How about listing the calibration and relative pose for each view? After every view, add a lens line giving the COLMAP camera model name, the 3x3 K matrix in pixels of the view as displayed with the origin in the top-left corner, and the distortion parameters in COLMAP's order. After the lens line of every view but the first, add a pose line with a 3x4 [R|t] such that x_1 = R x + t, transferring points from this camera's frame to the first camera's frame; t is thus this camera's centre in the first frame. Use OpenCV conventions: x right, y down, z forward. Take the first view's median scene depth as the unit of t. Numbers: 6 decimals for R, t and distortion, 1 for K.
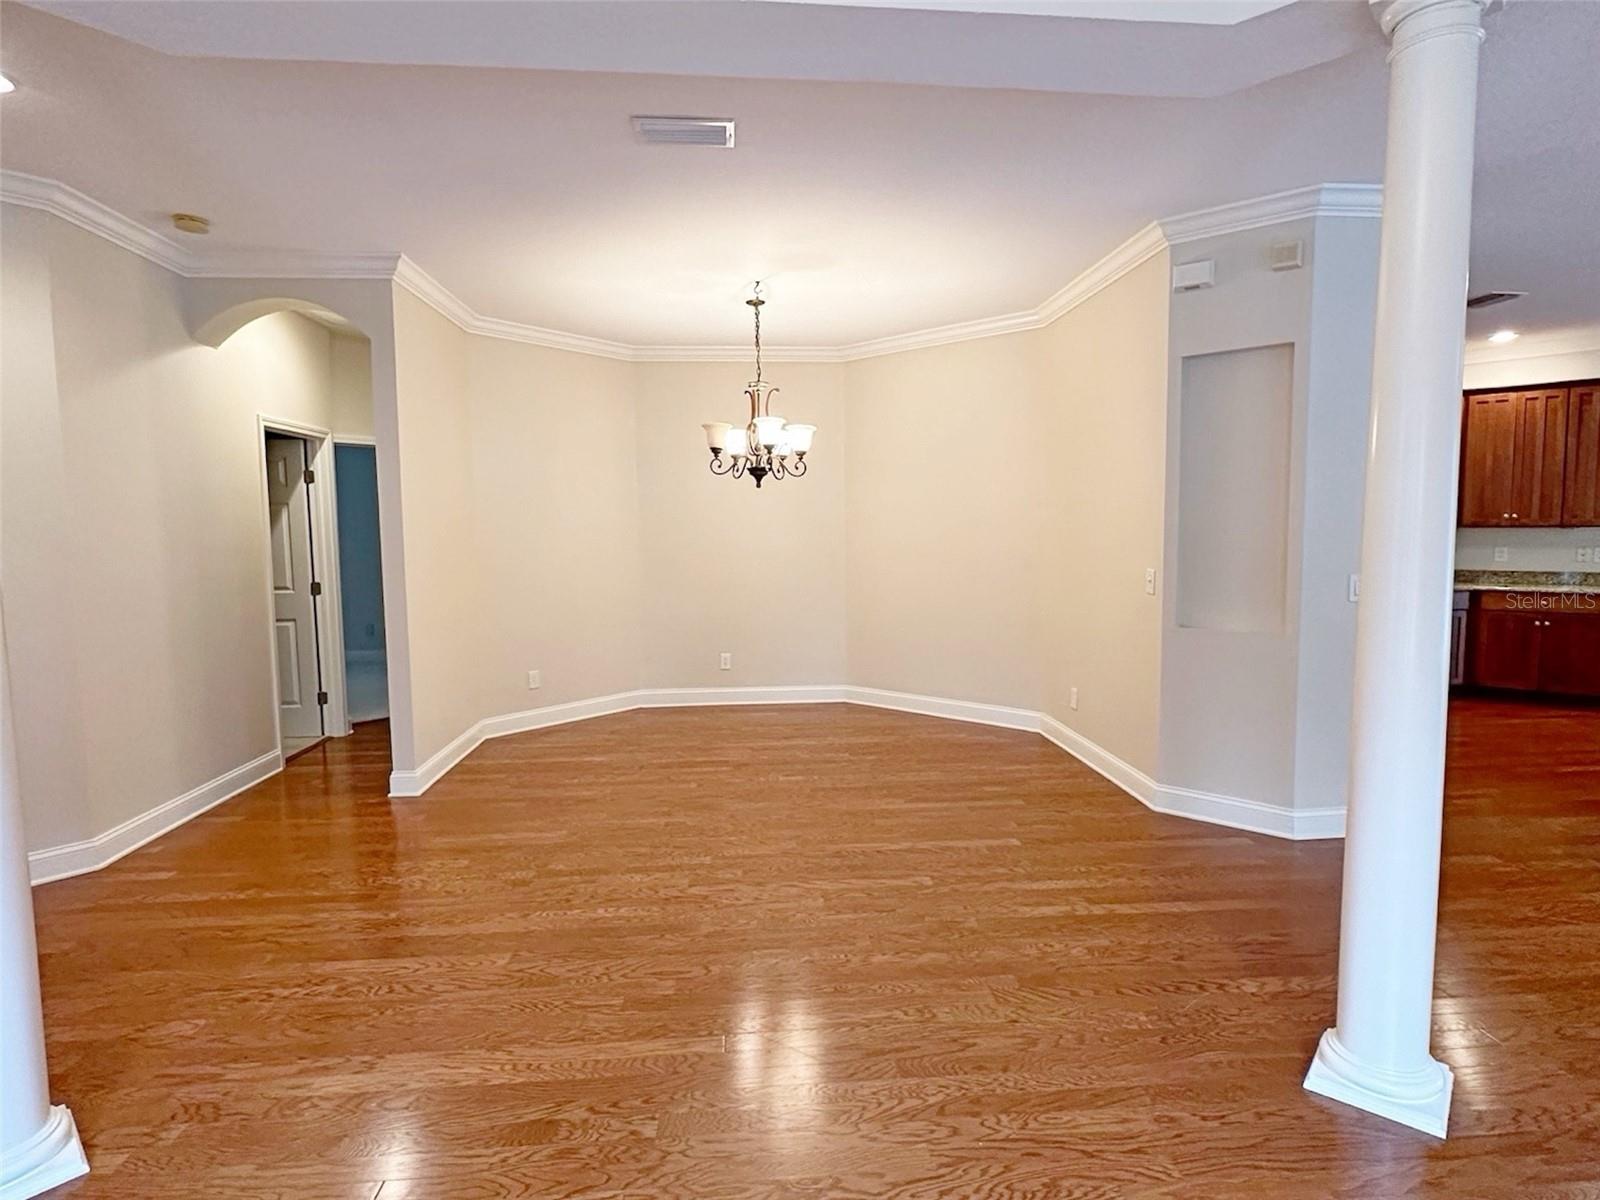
lens RADIAL K [[853.1, 0, 802.3], [0, 853.1, 600.5], [0, 0, 1]] dist [-0.001041, -0.000562]
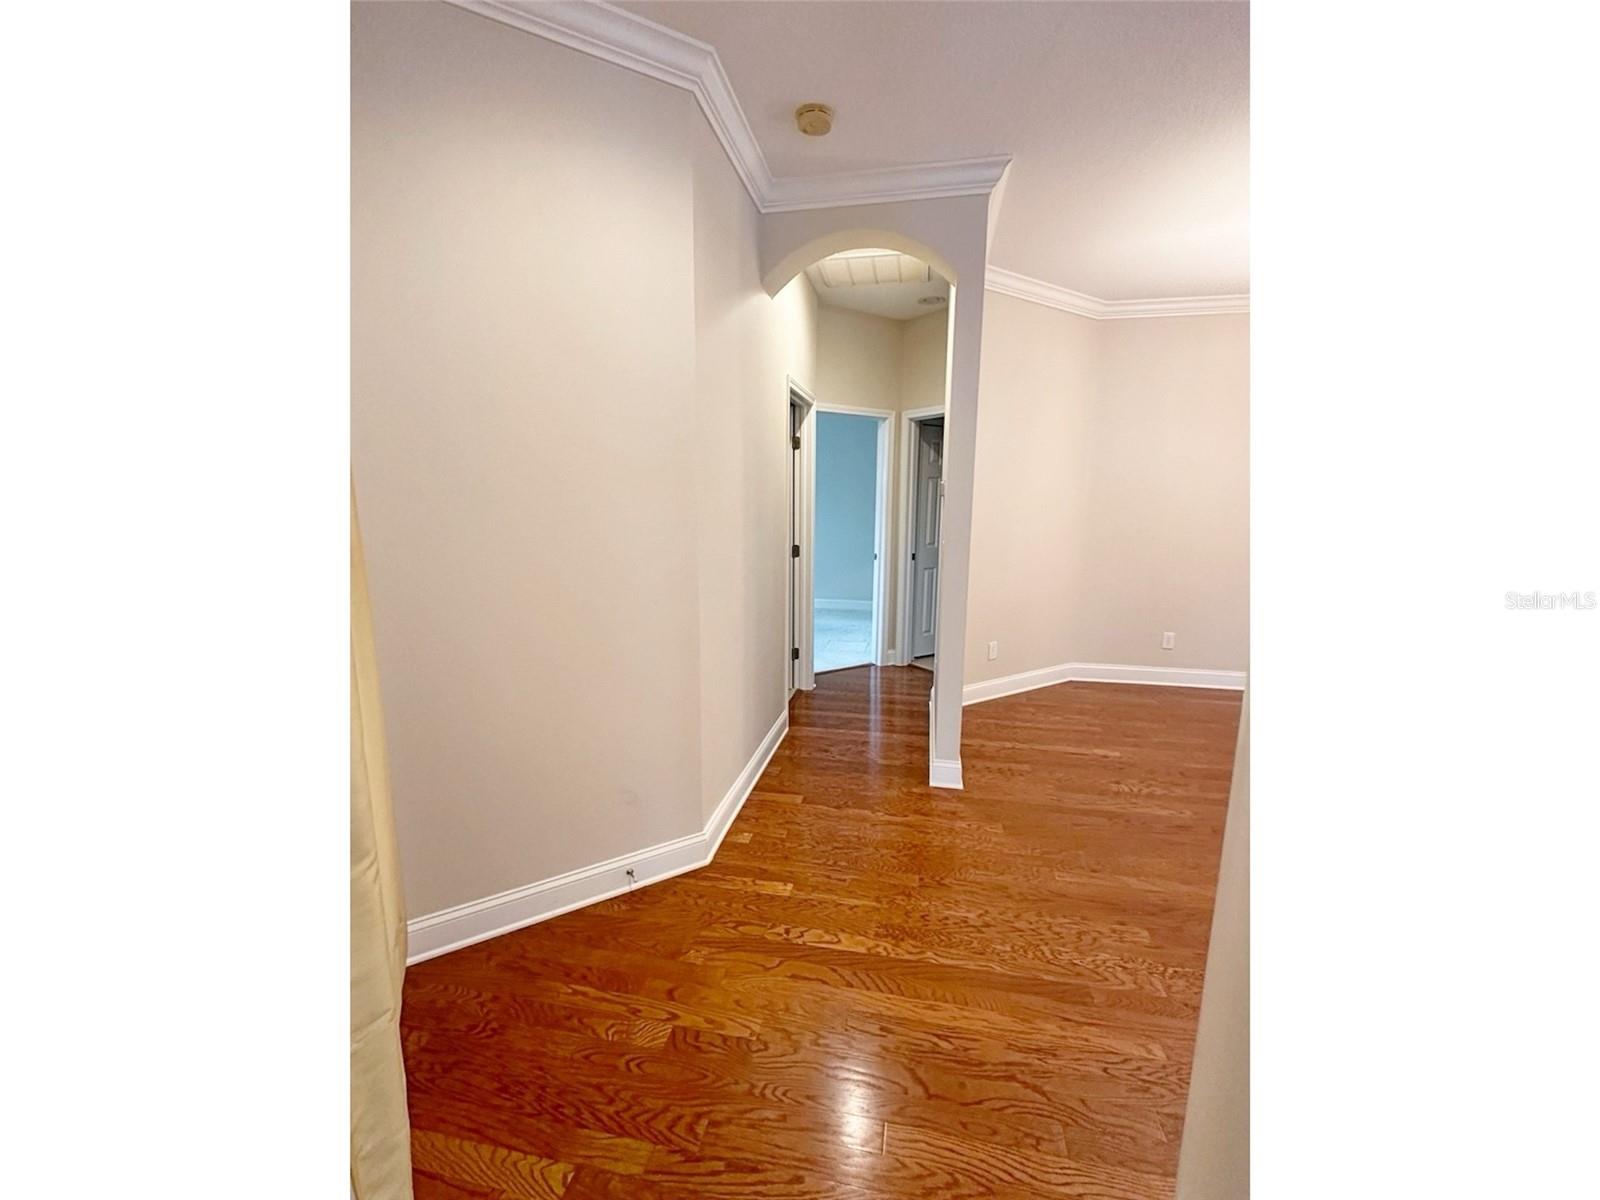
lens RADIAL K [[639.7, 0, 796.0], [0, 639.7, 599.2], [0, 0, 1]] dist [0.001571, 0.000087]
pose [[0.960947, 0.059596, -0.270238, -0.439026], [-0.039596, 0.996098, 0.078873, -0.021198], [0.273884, -0.065093, 0.959557, 0.297971]]
